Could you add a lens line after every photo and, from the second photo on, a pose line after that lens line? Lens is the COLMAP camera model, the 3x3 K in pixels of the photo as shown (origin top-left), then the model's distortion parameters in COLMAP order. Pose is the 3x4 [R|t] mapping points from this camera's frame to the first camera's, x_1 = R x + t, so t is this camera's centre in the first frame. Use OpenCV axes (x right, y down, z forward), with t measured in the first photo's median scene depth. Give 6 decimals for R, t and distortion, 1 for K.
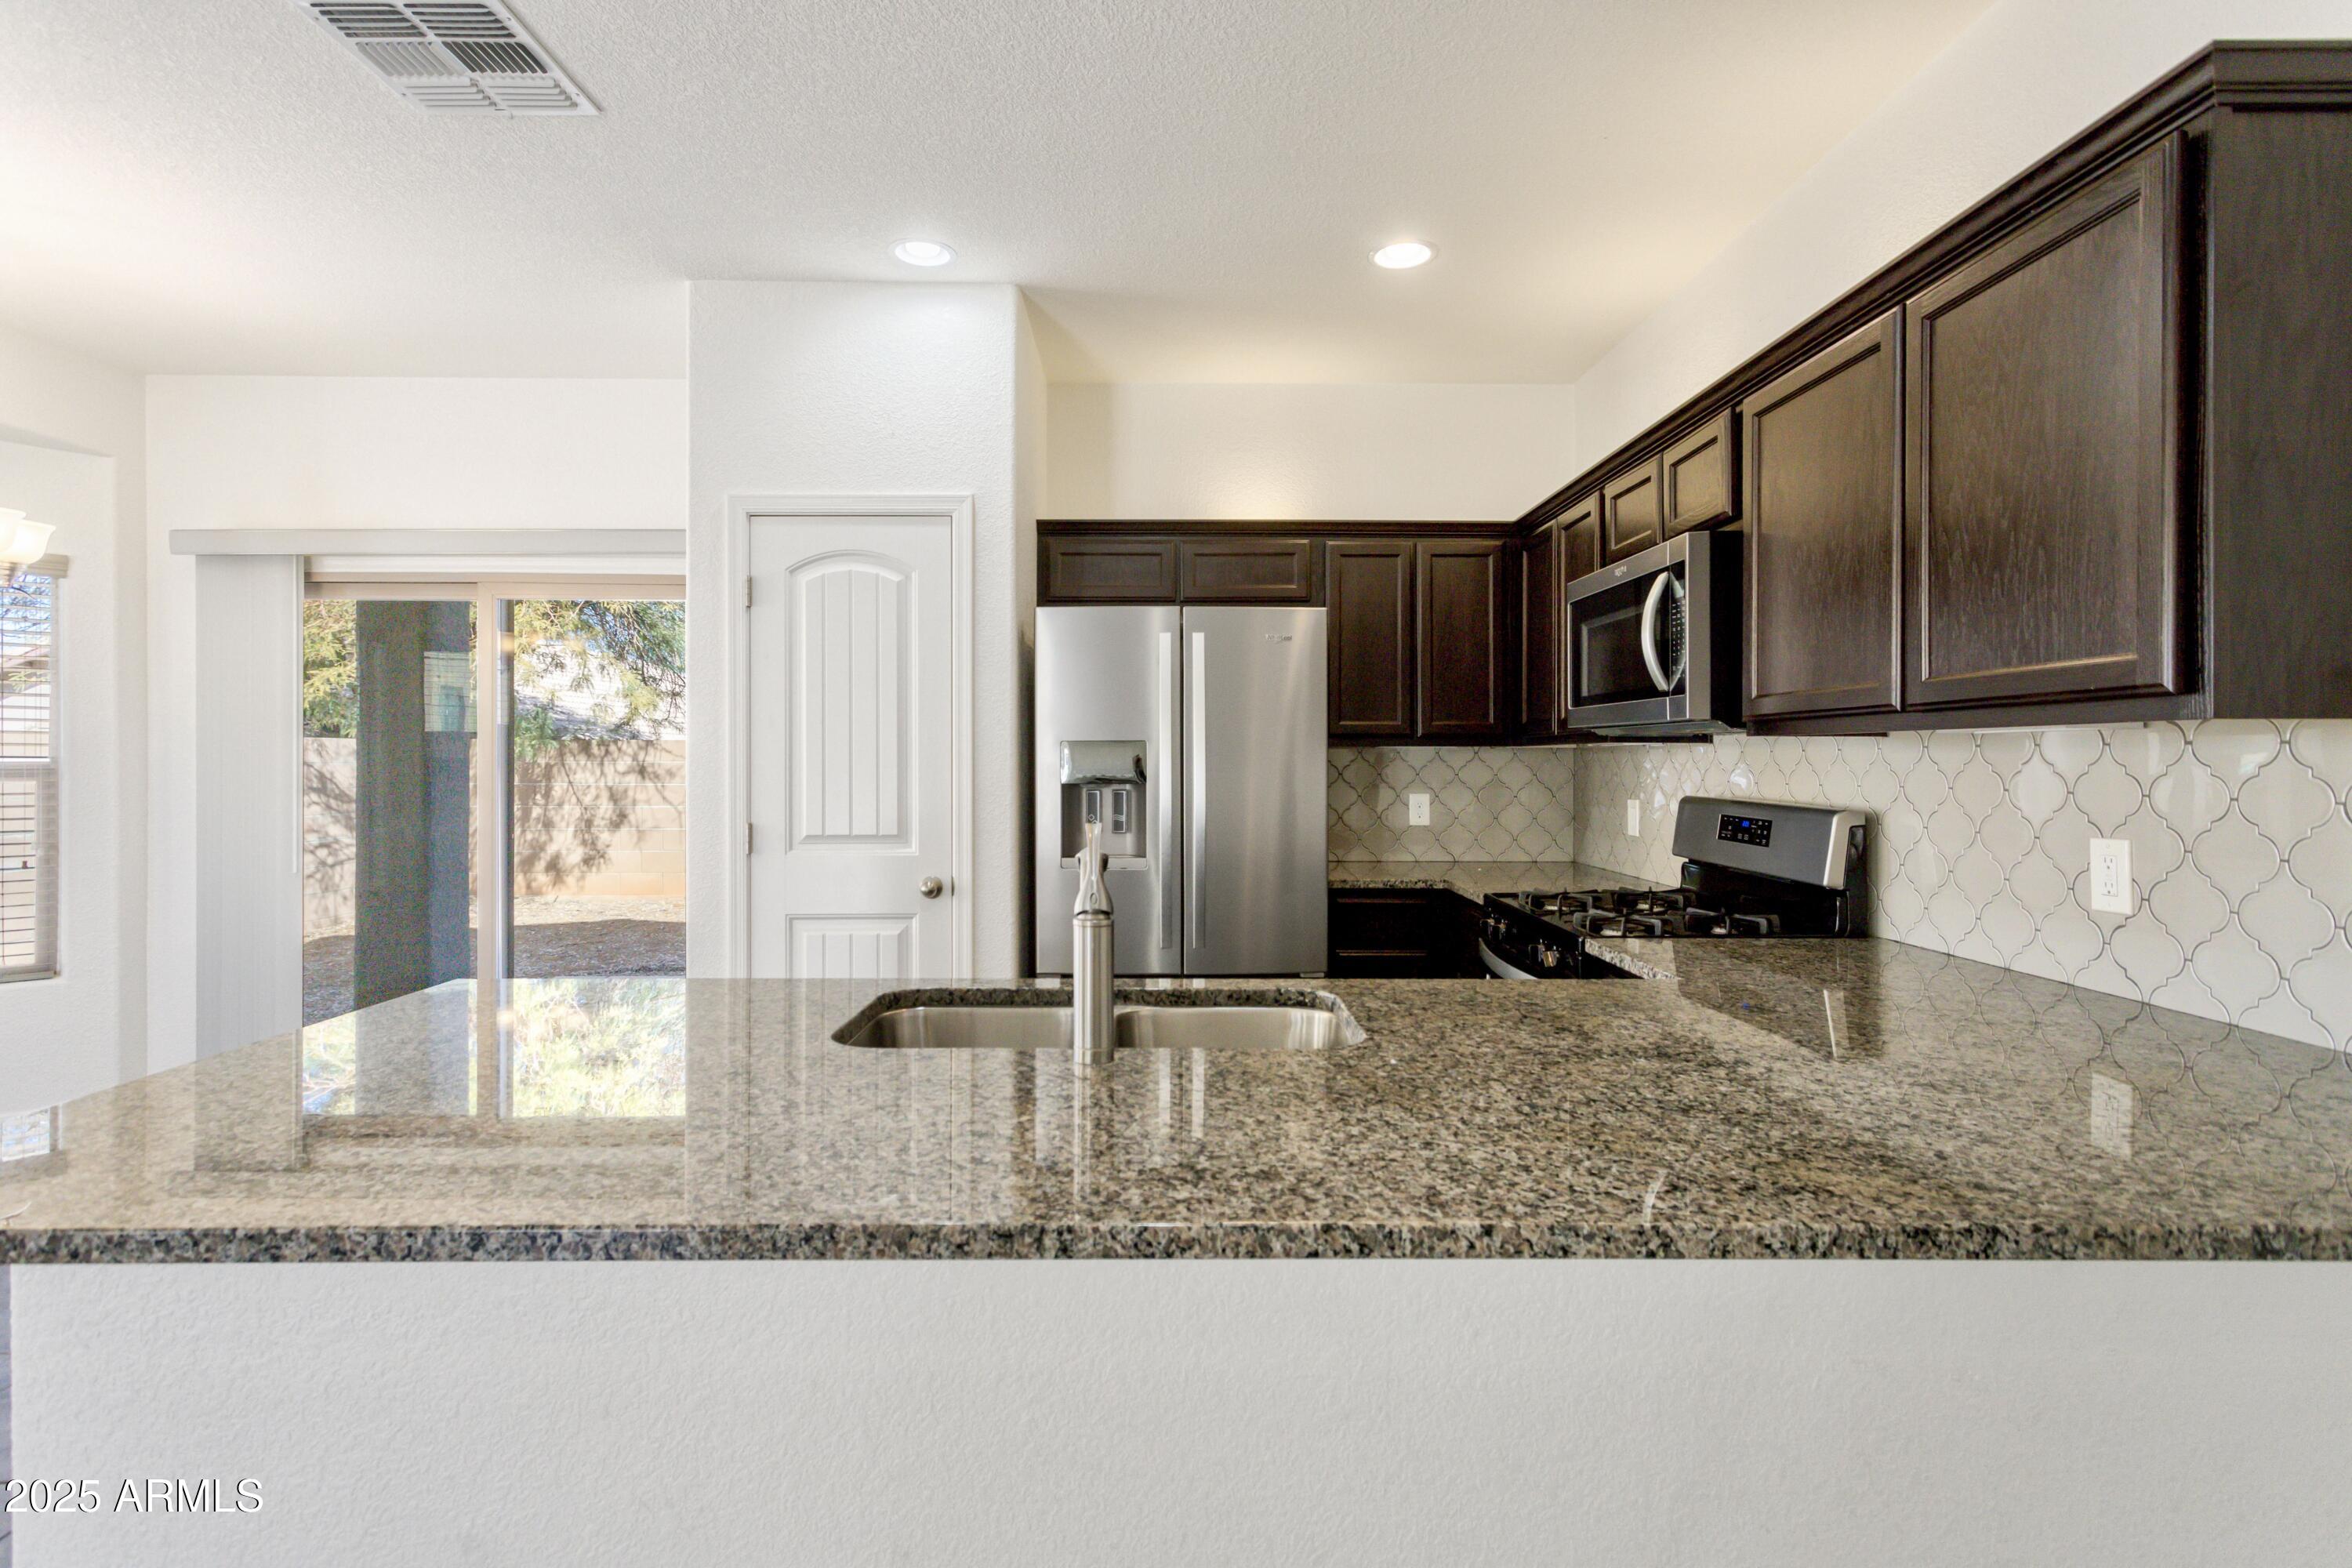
lens RADIAL K [[1135.0, 0, 1173.9], [0, 1135.0, 763.7], [0, 0, 1]] dist [0.010797, -0.001103]
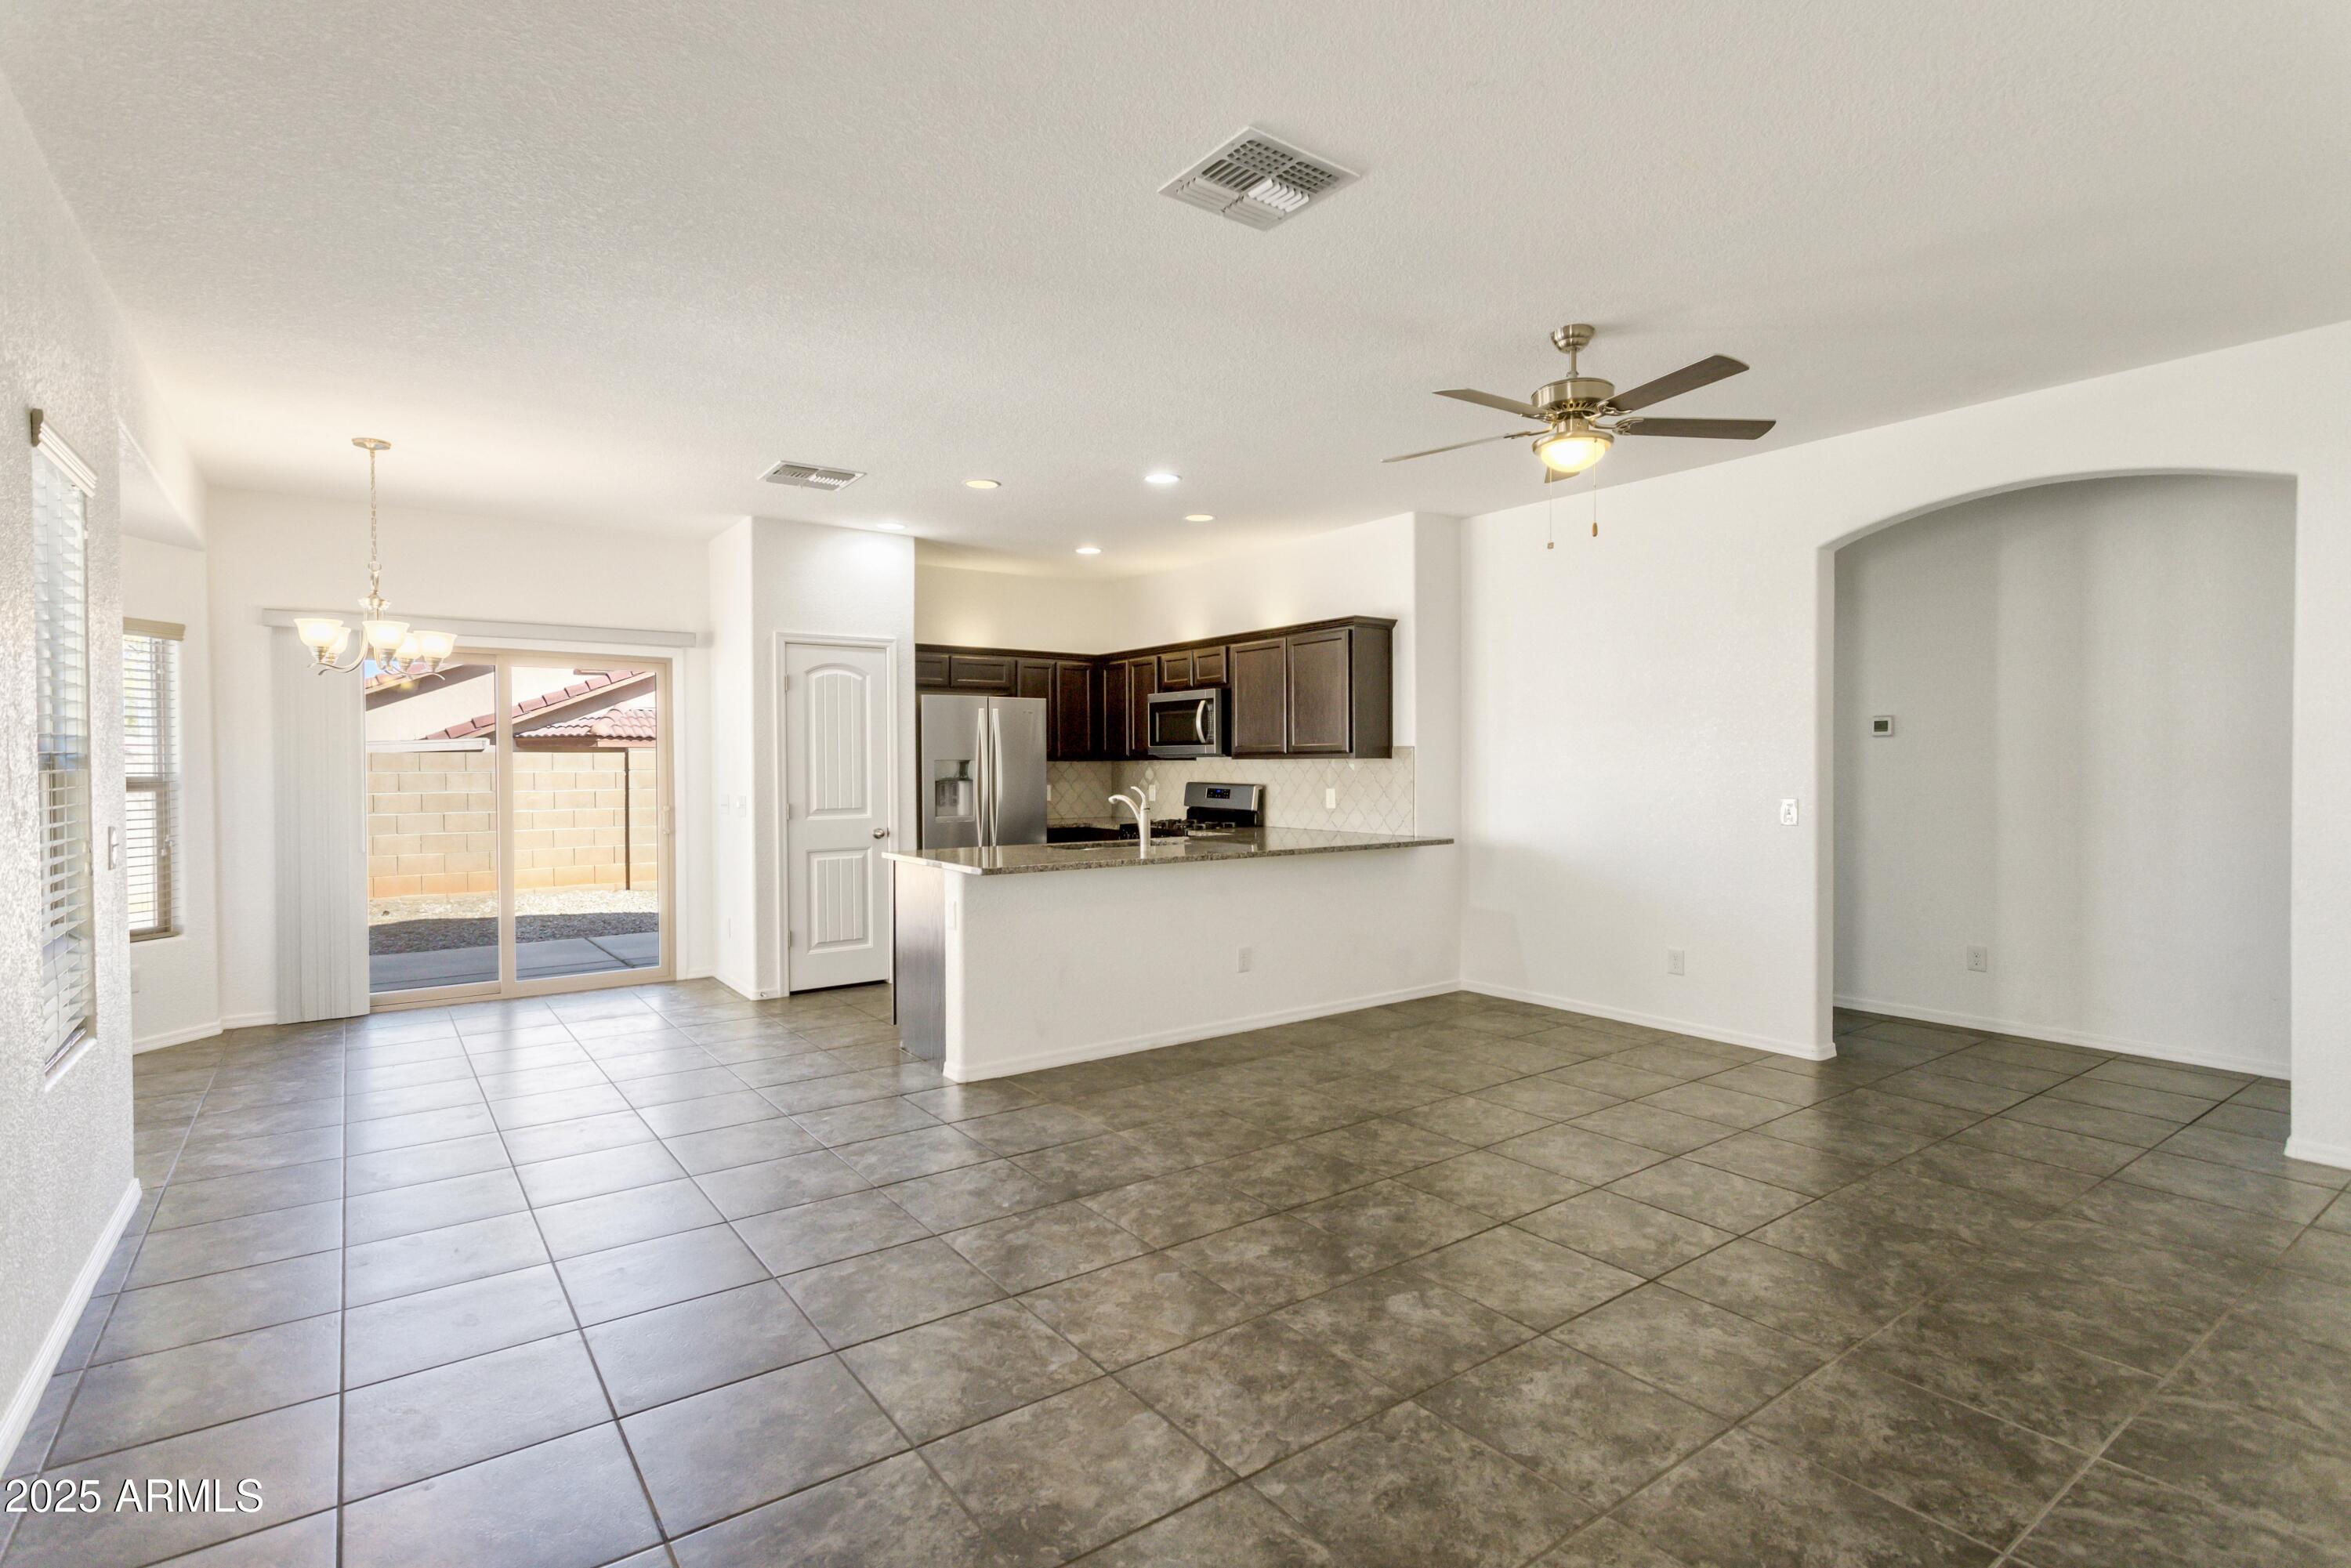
lens RADIAL K [[1134.5, 0, 1161.0], [0, 1134.5, 781.1], [0, 0, 1]] dist [0.010797, -0.001103]
pose [[0.820216, -0.014872, 0.571860, -1.097727], [0.007882, 0.999861, 0.014697, -0.009999], [-0.571999, -0.007547, 0.820219, -1.075612]]
